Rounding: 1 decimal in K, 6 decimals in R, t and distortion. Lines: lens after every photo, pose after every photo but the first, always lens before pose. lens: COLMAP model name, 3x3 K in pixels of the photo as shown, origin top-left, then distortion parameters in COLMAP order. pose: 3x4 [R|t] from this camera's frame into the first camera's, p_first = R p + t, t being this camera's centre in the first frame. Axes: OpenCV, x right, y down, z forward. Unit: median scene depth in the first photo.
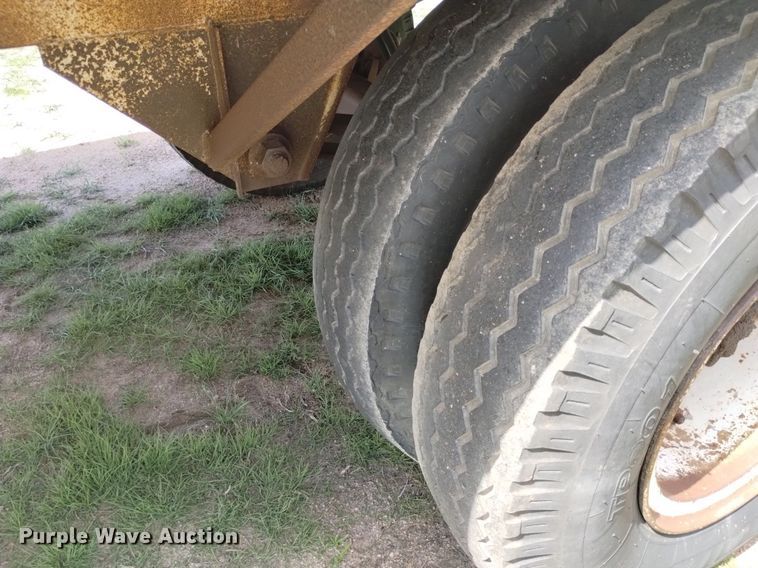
lens RADIAL K [[617.8, 0, 380.1], [0, 617.8, 284.2], [0, 0, 1]] dist [0.019135, -0.040590]
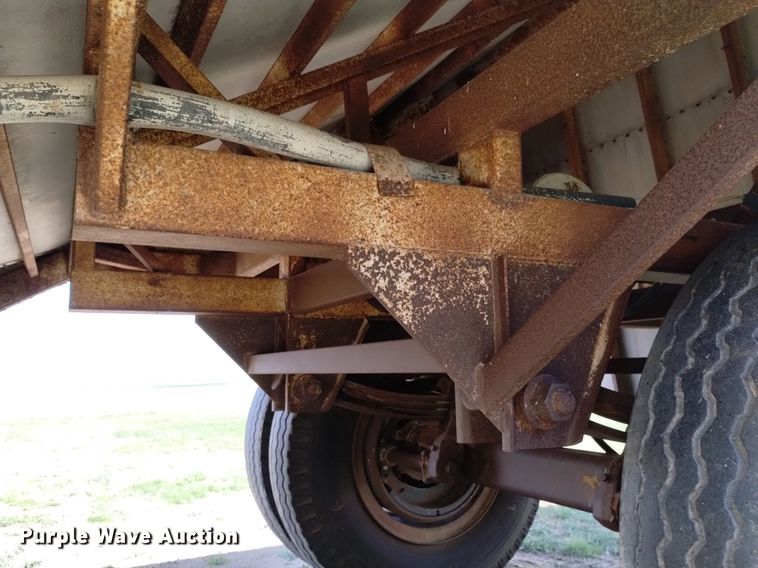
lens RADIAL K [[617.8, 0, 378.7], [0, 617.8, 284.1], [0, 0, 1]] dist [0.019135, -0.040590]
pose [[0.996475, -0.018279, -0.081869, -0.392977], [-0.040776, 0.747359, -0.663169, 0.289790], [0.073307, 0.664169, 0.743979, 0.288153]]
